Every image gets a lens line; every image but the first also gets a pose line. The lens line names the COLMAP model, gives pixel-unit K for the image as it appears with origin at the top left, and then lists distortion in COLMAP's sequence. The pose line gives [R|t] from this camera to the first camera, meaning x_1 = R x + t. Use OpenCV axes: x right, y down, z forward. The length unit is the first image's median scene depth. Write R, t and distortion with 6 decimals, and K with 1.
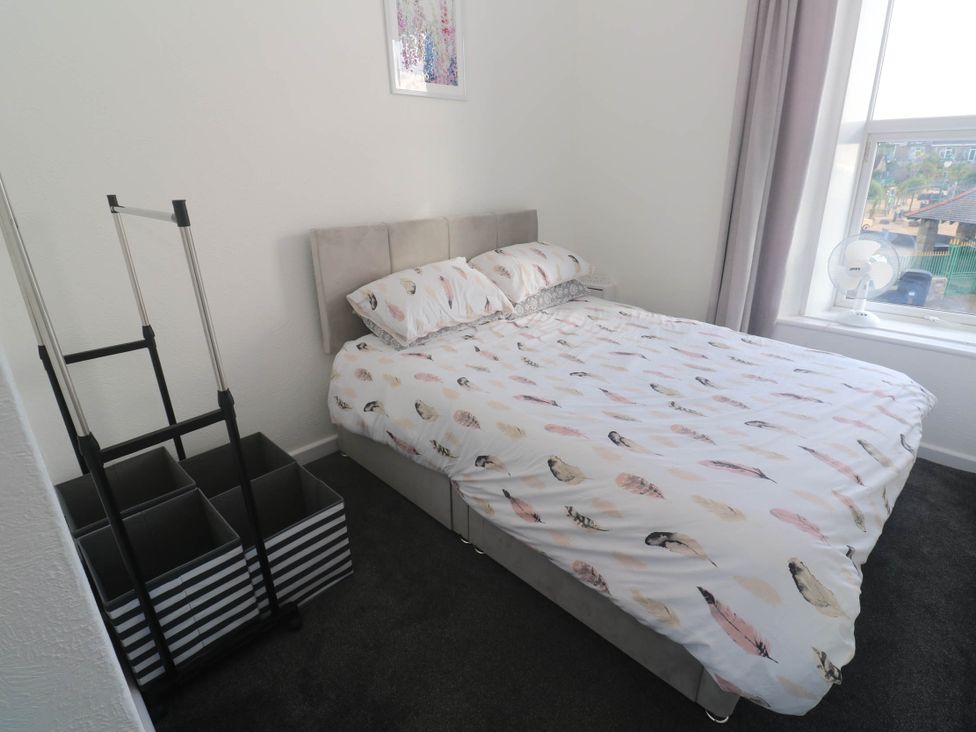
lens RADIAL K [[518.4, 0, 512.8], [0, 518.4, 346.0], [0, 0, 1]] dist [-0.000231, -0.014878]
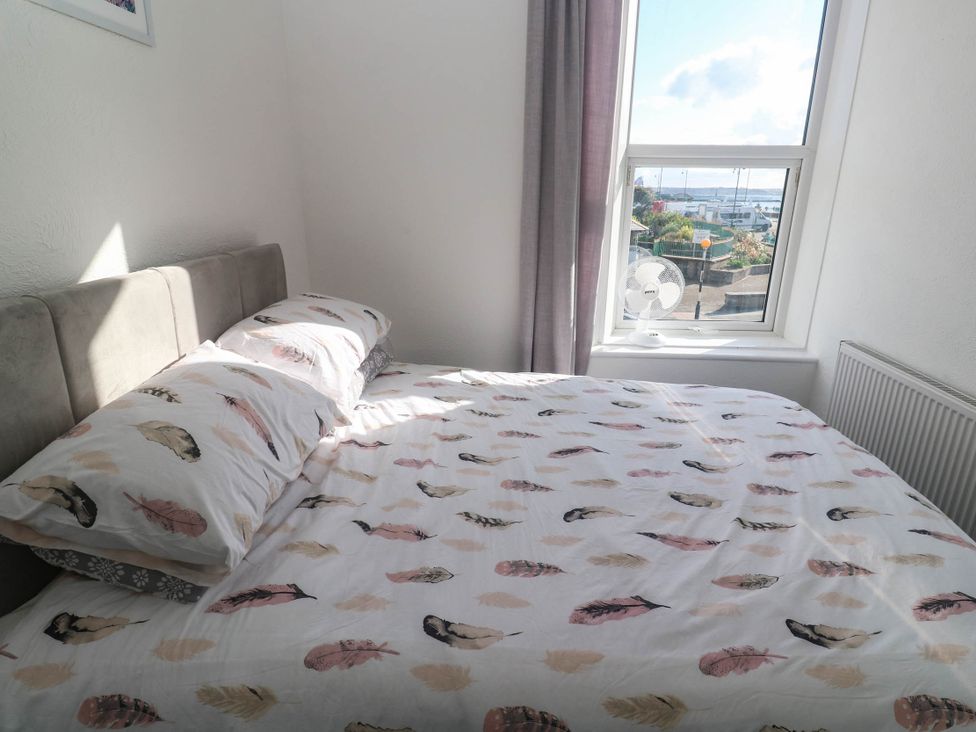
lens RADIAL K [[518.4, 0, 512.8], [0, 518.4, 346.0], [0, 0, 1]] dist [-0.000231, -0.014878]
pose [[0.740265, -0.160743, 0.652816, -0.265930], [0.184590, 0.982276, 0.032549, -0.157877], [-0.646478, 0.096408, 0.756816, 0.500646]]
